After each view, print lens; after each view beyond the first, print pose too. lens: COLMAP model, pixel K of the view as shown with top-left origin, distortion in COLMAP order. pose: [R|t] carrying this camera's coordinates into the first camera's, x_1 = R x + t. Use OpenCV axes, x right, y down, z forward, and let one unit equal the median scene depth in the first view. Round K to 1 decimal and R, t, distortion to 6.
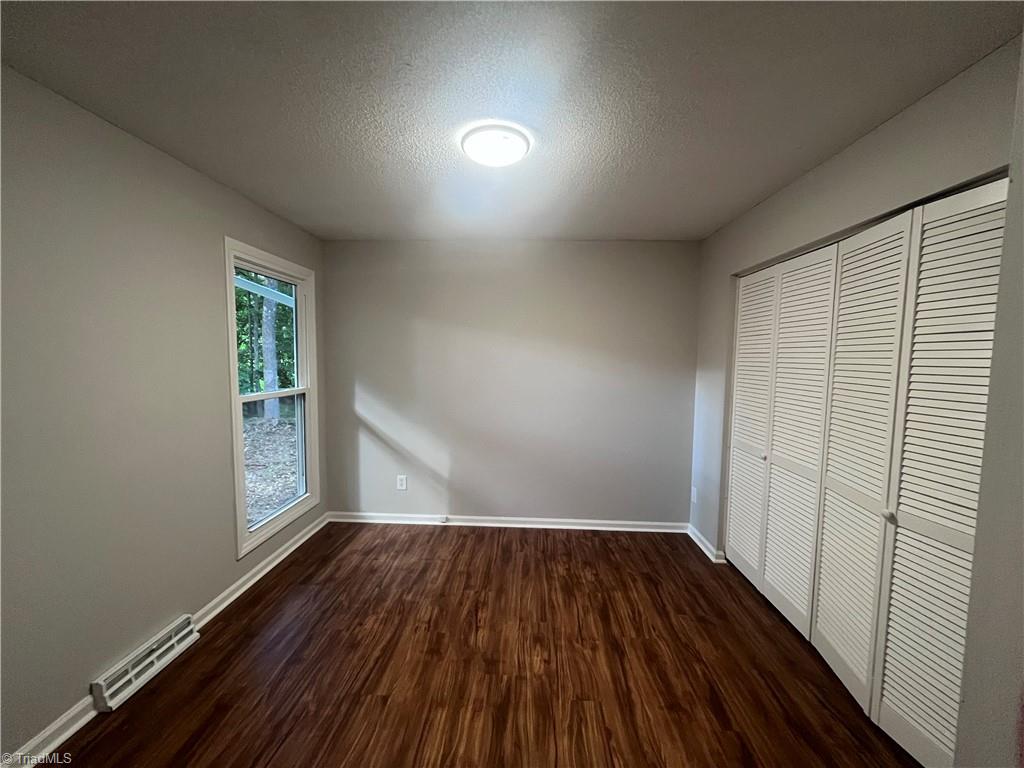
lens RADIAL K [[415.0, 0, 508.1], [0, 415.0, 387.2], [0, 0, 1]] dist [0.000795, 0.000052]
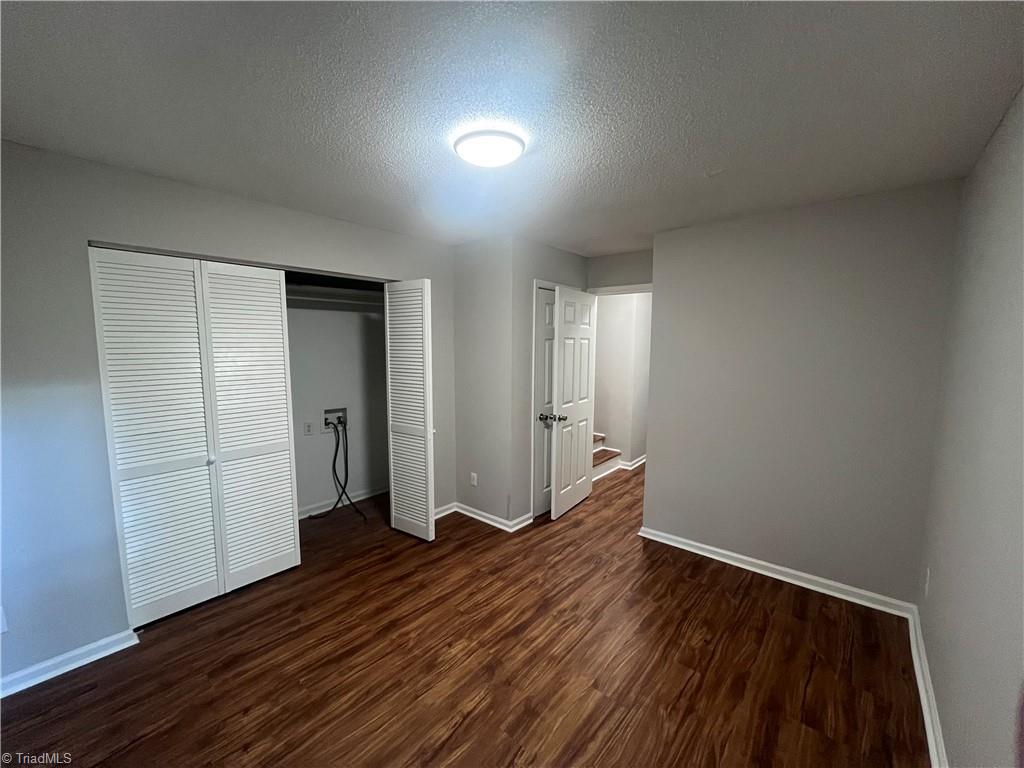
lens RADIAL K [[415.0, 0, 508.1], [0, 415.0, 387.2], [0, 0, 1]] dist [0.000795, 0.000052]
pose [[-0.789688, -0.080081, 0.608260, -0.681790], [0.033408, 0.984360, 0.172970, -0.194433], [-0.612599, 0.156913, -0.774662, 1.774781]]
